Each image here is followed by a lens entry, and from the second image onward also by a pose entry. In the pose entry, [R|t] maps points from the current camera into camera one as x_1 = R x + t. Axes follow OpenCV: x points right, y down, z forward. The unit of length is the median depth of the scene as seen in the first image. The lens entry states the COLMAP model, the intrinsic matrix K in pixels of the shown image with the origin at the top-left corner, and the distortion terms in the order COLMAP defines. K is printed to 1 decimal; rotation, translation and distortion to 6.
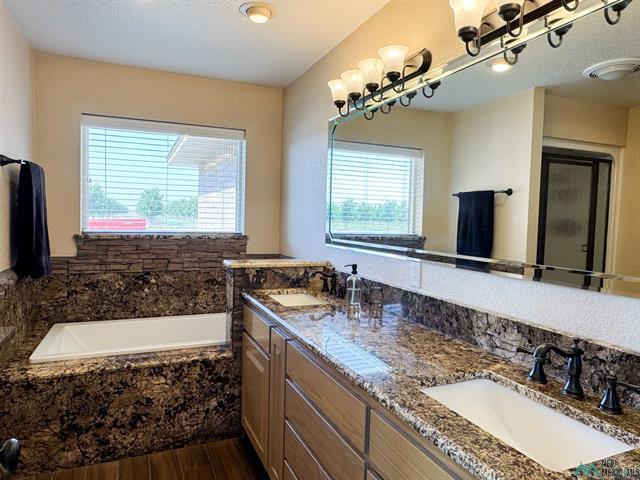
lens RADIAL K [[436.2, 0, 319.0], [0, 436.2, 241.9], [0, 0, 1]] dist [0.007215, 0.003114]
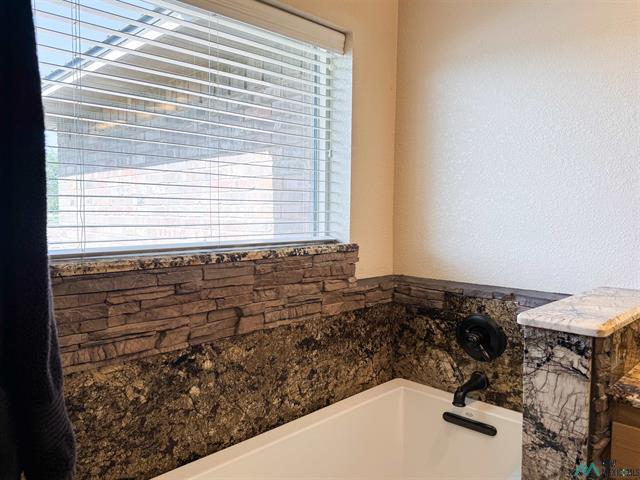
lens RADIAL K [[485.8, 0, 320.1], [0, 485.8, 238.9], [0, 0, 1]] dist [0.003336, -0.008903]
pose [[0.926772, -0.044375, 0.372993, -0.449963], [0.041282, 0.999015, 0.016279, -0.033387], [-0.373348, 0.000311, 0.927691, 0.534949]]
